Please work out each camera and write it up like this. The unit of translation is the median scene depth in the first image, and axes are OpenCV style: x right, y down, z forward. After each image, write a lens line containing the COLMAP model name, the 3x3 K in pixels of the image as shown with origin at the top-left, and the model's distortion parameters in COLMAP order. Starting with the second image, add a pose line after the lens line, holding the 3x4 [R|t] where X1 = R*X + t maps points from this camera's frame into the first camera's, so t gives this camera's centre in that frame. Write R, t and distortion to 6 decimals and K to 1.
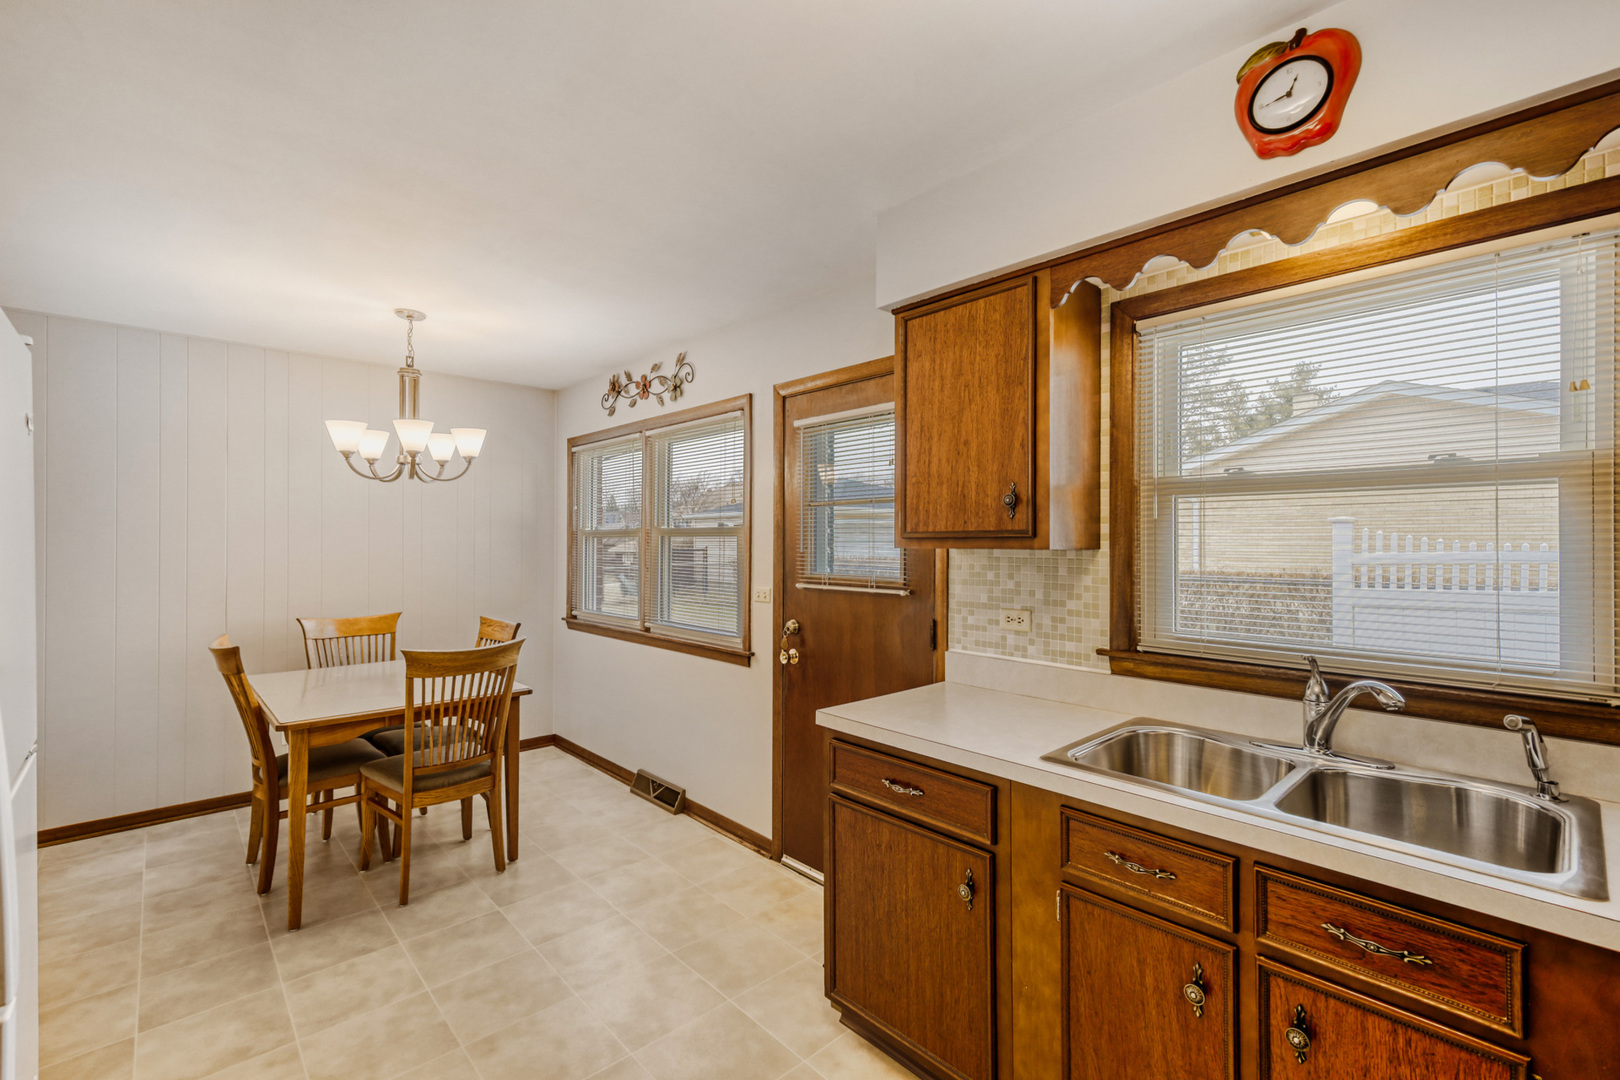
lens RADIAL K [[709.9, 0, 810.0], [0, 709.9, 540.0], [0, 0, 1]] dist [0.006561, -0.000093]
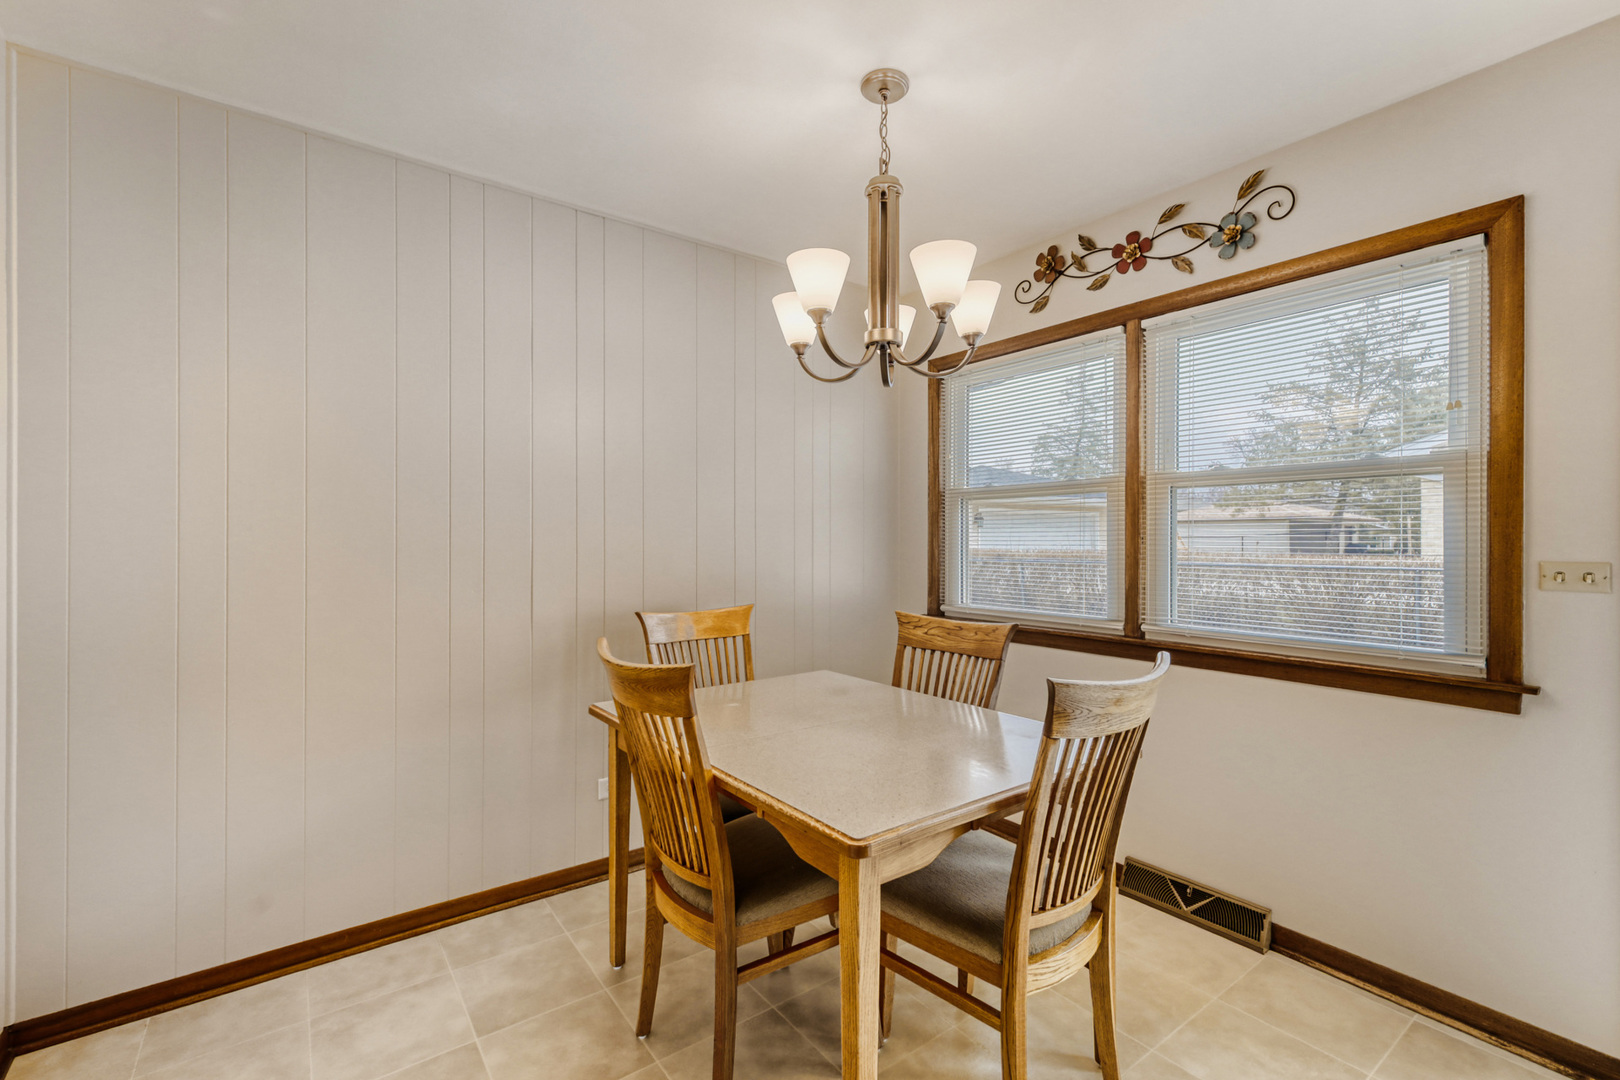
lens RADIAL K [[711.2, 0, 810.0], [0, 711.2, 540.0], [0, 0, 1]] dist [0.002356, -0.000078]
pose [[0.994317, -0.001020, -0.106454, -0.482748], [0.001419, 0.999992, 0.003670, 0.040693], [0.106449, -0.003800, 0.994311, 0.363437]]
